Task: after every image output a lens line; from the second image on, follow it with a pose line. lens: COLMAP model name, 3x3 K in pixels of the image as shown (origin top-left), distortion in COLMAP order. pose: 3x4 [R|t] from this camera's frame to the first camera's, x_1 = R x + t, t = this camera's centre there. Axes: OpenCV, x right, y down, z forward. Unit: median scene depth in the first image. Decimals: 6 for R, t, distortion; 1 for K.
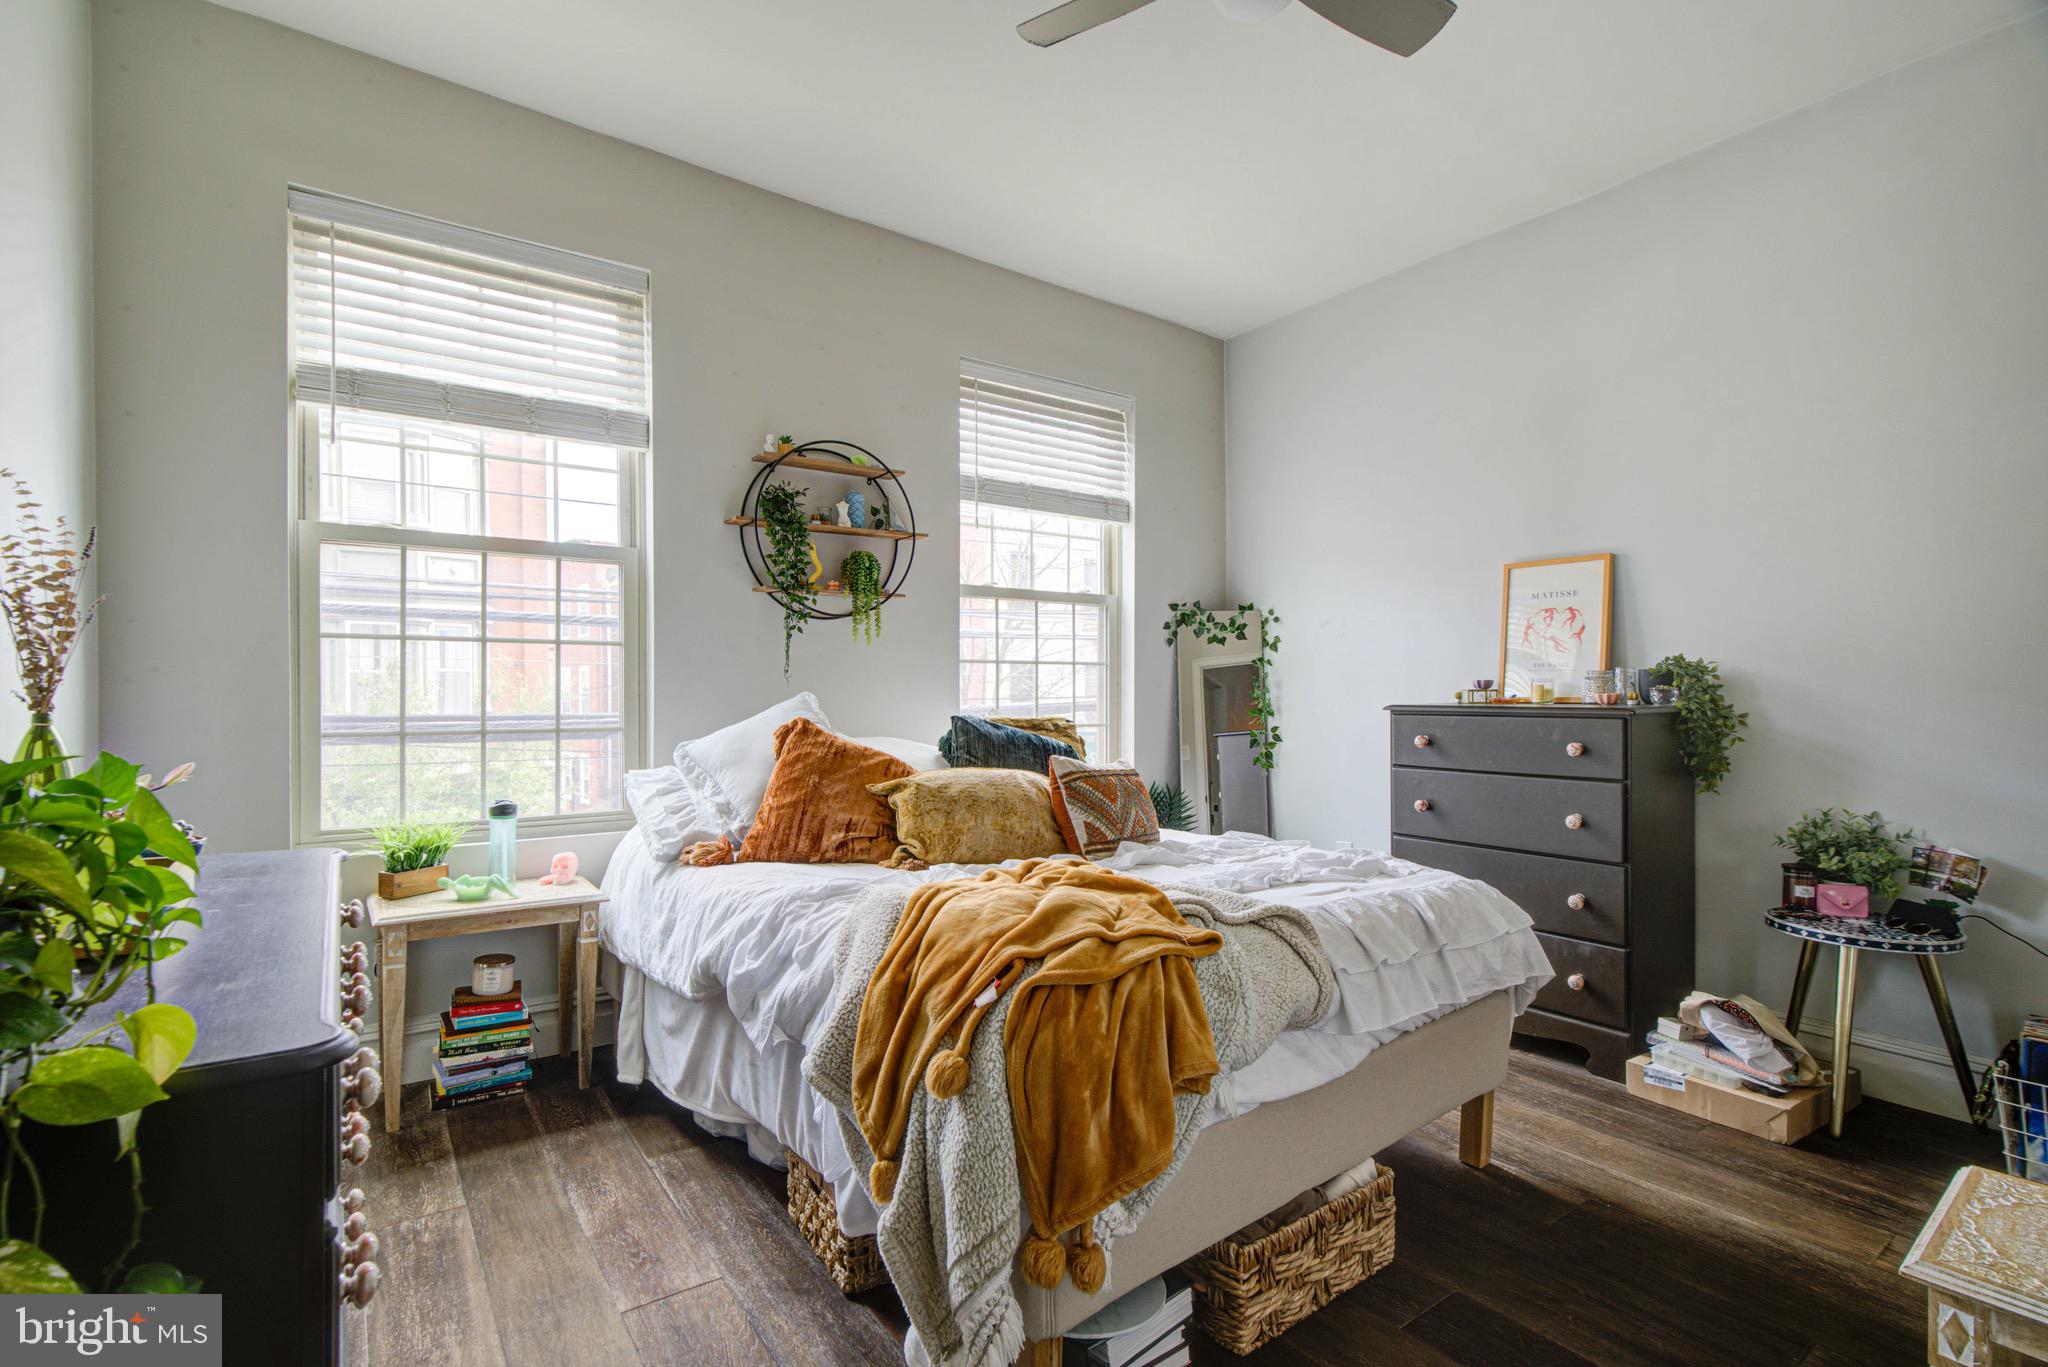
lens RADIAL K [[952.7, 0, 1029.5], [0, 952.7, 687.5], [0, 0, 1]] dist [-0.005830, -0.000383]
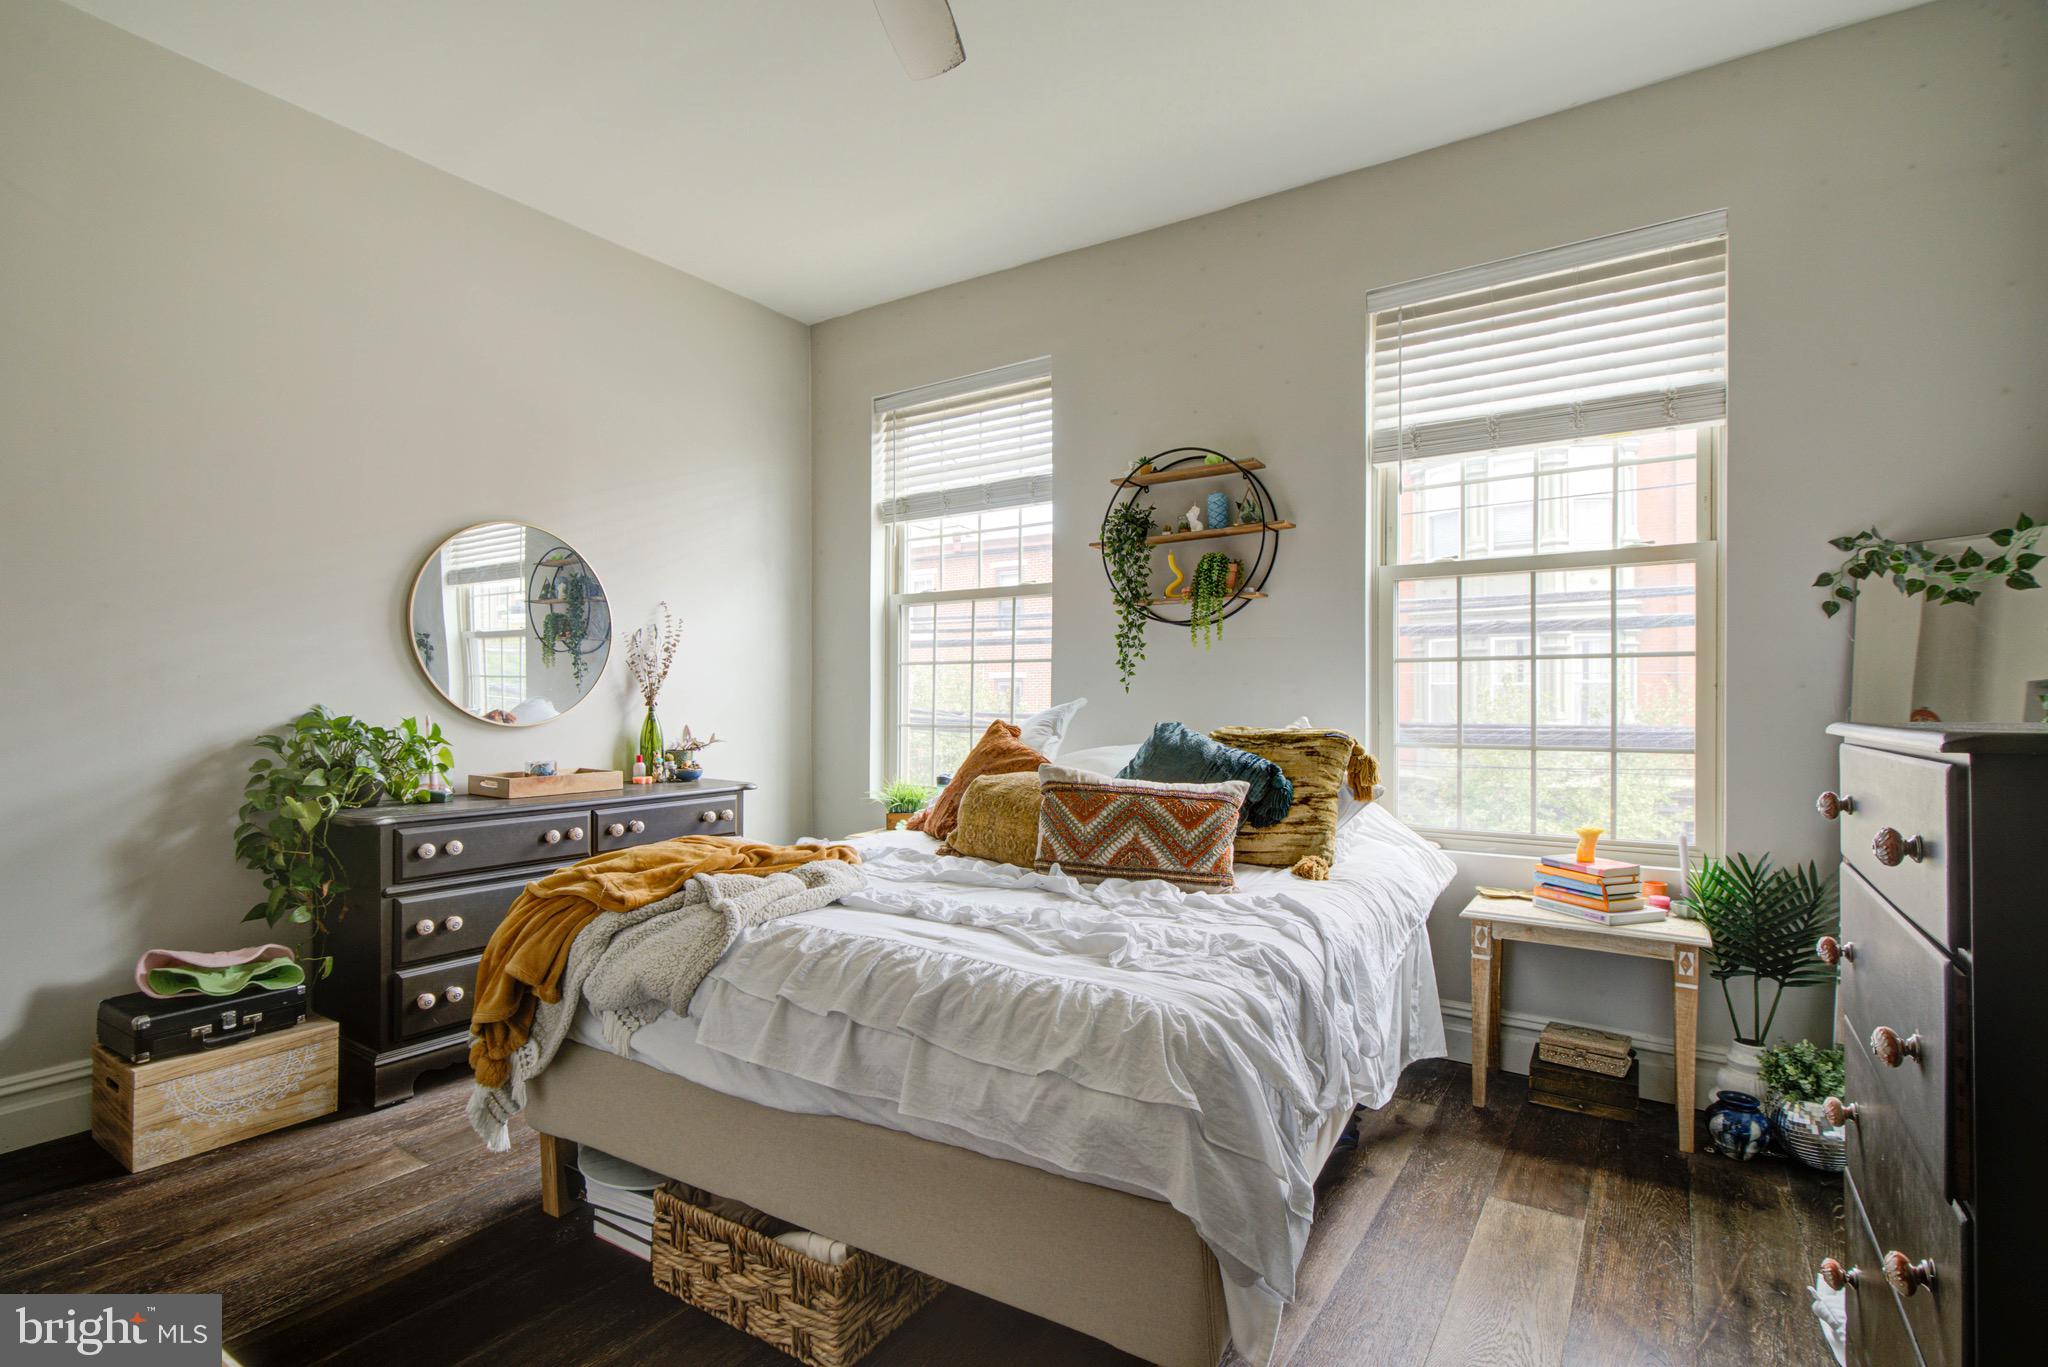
lens RADIAL K [[952.7, 0, 1028.6], [0, 952.7, 721.4], [0, 0, 1]] dist [-0.005830, -0.000383]
pose [[0.355762, 0.014127, -0.934470, 0.546313], [0.000984, 0.999880, 0.015490, 0.010518], [0.934576, -0.006430, 0.355705, 0.393473]]
